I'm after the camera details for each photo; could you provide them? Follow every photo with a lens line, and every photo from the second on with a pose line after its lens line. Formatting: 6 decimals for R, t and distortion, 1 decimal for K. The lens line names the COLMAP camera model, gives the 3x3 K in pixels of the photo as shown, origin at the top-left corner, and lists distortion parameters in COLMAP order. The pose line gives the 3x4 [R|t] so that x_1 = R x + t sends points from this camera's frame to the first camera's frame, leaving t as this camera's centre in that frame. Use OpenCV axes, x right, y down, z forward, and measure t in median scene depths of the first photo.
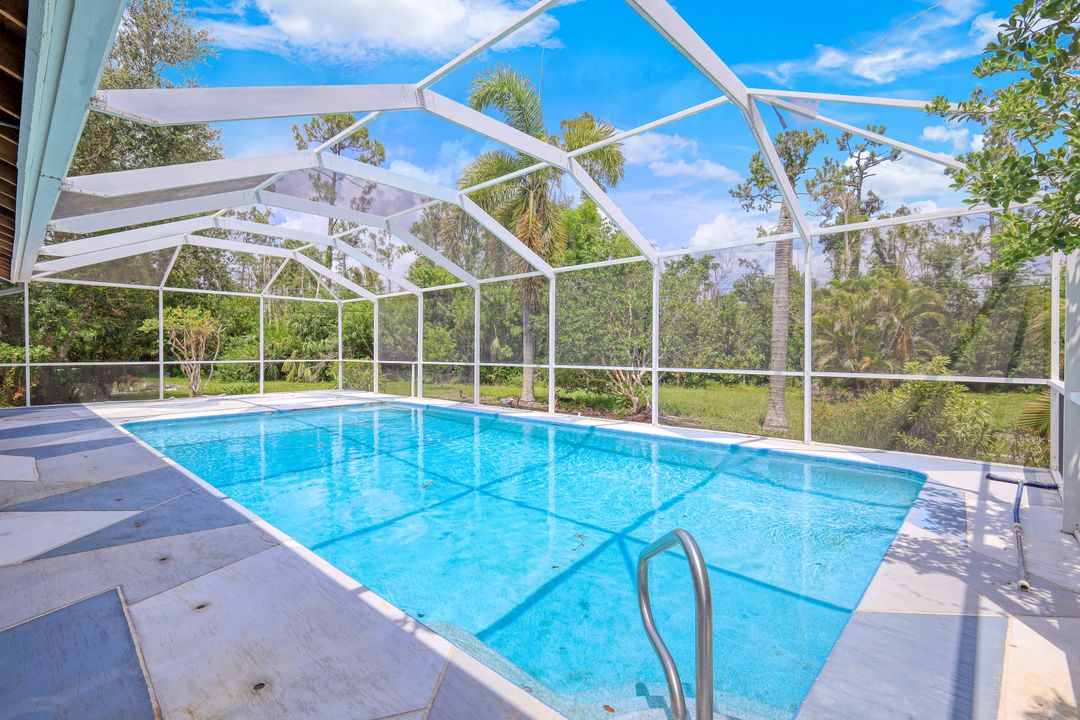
lens RADIAL K [[483.2, 0, 549.3], [0, 483.2, 355.6], [0, 0, 1]] dist [0.001038, 0.000024]
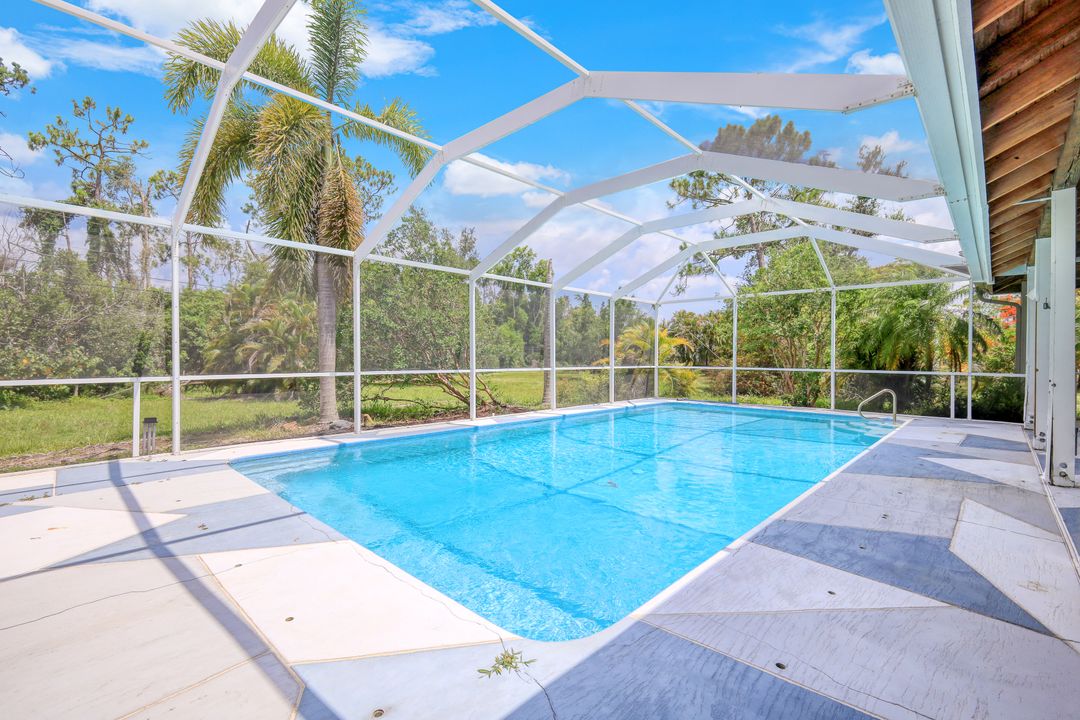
lens RADIAL K [[483.2, 0, 549.3], [0, 483.2, 355.6], [0, 0, 1]] dist [0.001038, 0.000024]
pose [[0.014892, -0.002722, 0.999885, -0.771014], [0.003993, 0.999988, 0.002663, -0.006035], [-0.999881, 0.003953, 0.014903, 0.680289]]
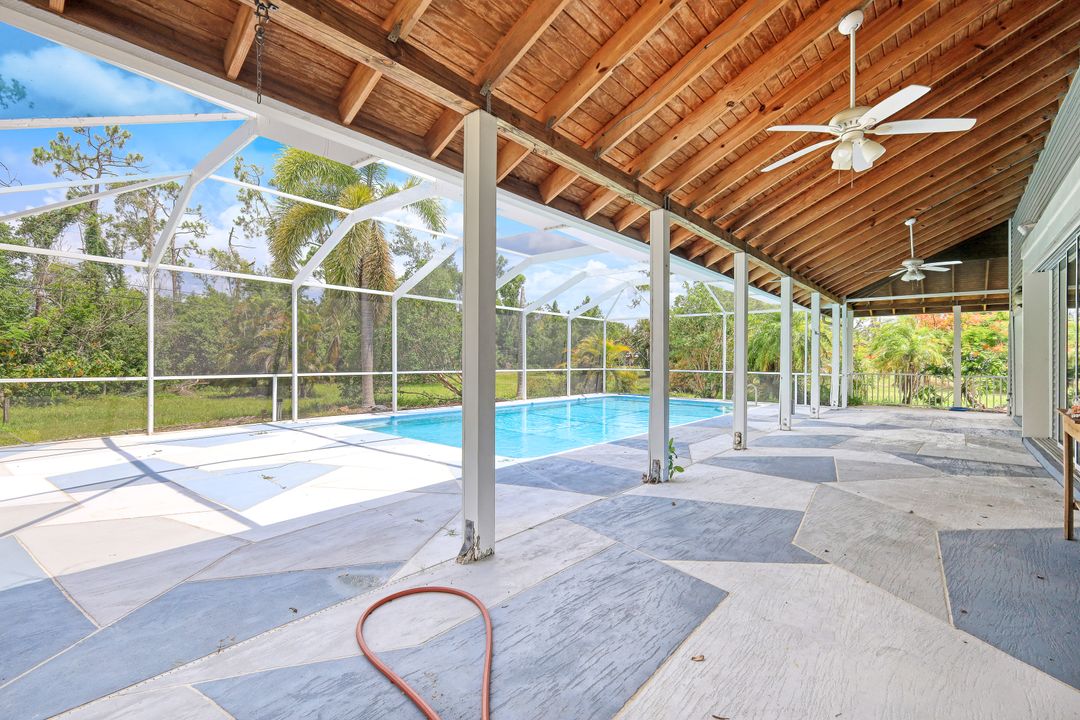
lens RADIAL K [[483.2, 0, 549.3], [0, 483.2, 355.6], [0, 0, 1]] dist [0.001038, 0.000024]
pose [[-0.040135, 0.003189, 0.999189, -1.050585], [0.000573, 0.999995, -0.003168, -0.011319], [-0.999194, 0.000446, -0.040137, 0.674089]]
